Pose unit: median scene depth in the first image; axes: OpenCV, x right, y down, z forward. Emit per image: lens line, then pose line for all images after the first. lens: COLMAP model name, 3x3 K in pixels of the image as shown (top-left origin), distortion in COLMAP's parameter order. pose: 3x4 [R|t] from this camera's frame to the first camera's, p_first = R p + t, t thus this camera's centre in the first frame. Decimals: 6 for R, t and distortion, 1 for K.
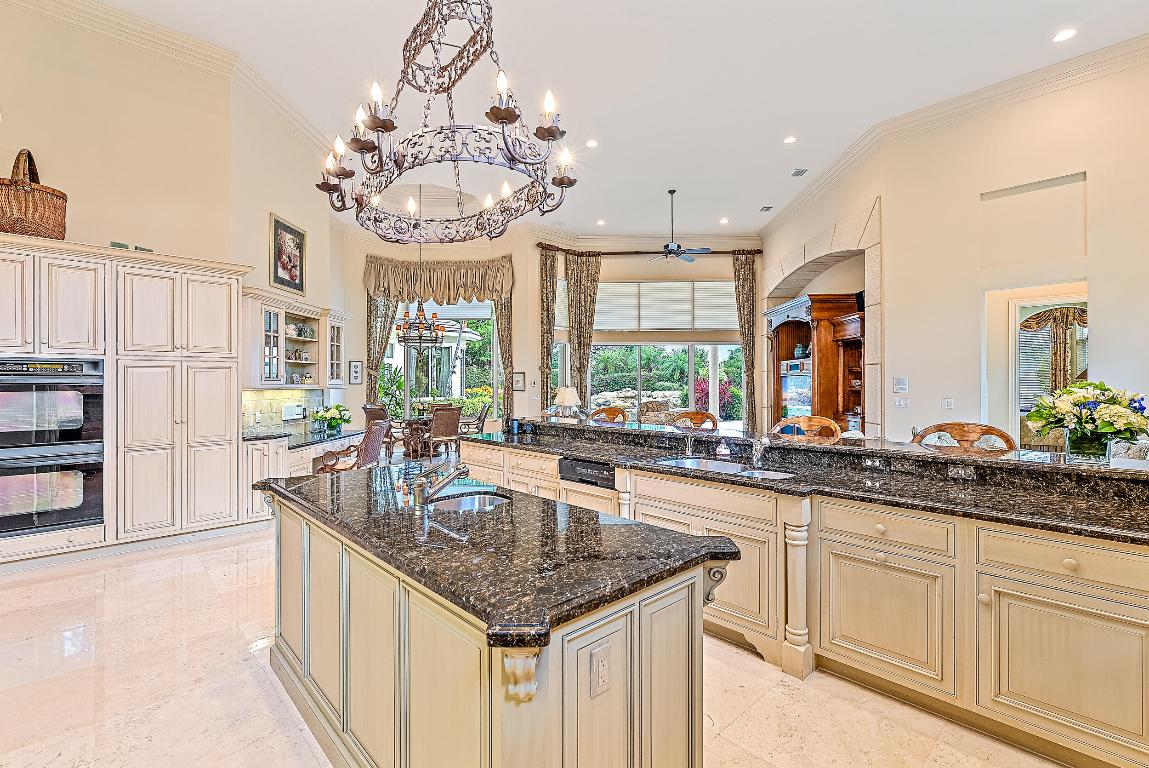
lens RADIAL K [[513.5, 0, 575.9], [0, 513.5, 381.1], [0, 0, 1]] dist [-0.000502, -0.000187]
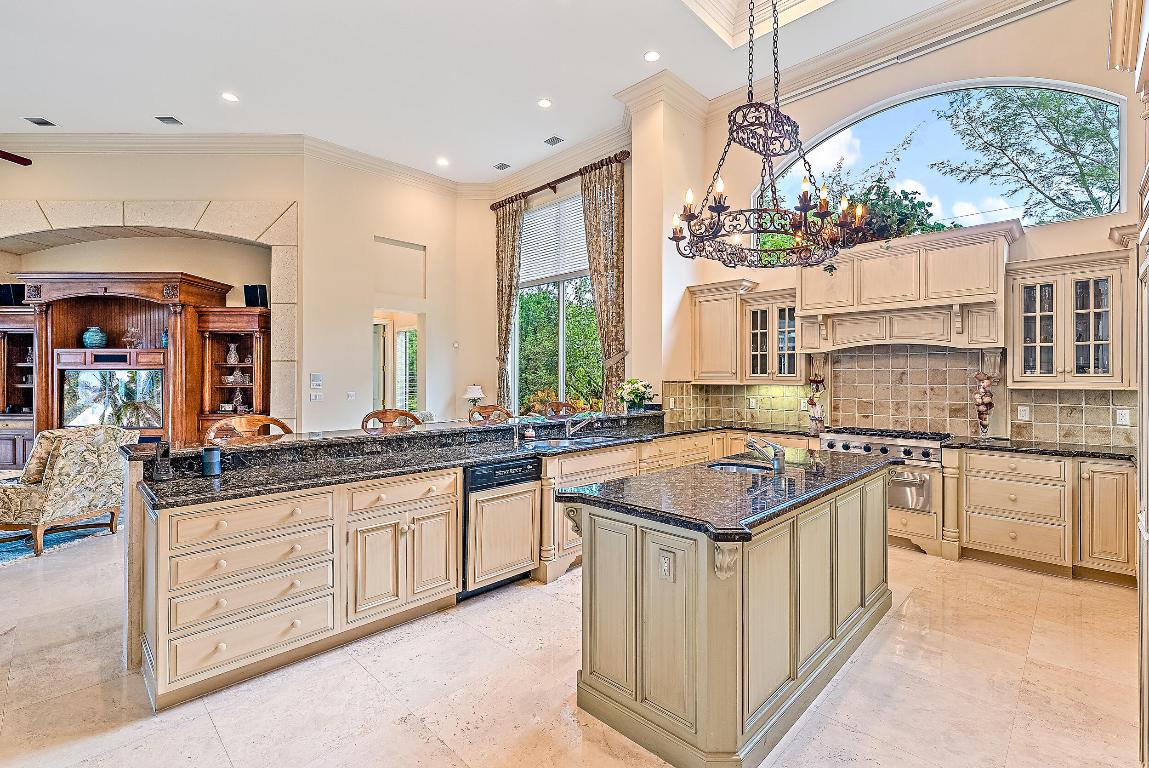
lens RADIAL K [[513.5, 0, 572.2], [0, 513.5, 374.6], [0, 0, 1]] dist [-0.000502, -0.000187]
pose [[-0.029385, 0.006540, 0.999547, -0.531366], [-0.003405, 0.999972, -0.006643, -0.000119], [-0.999562, -0.003598, -0.029362, 0.512536]]
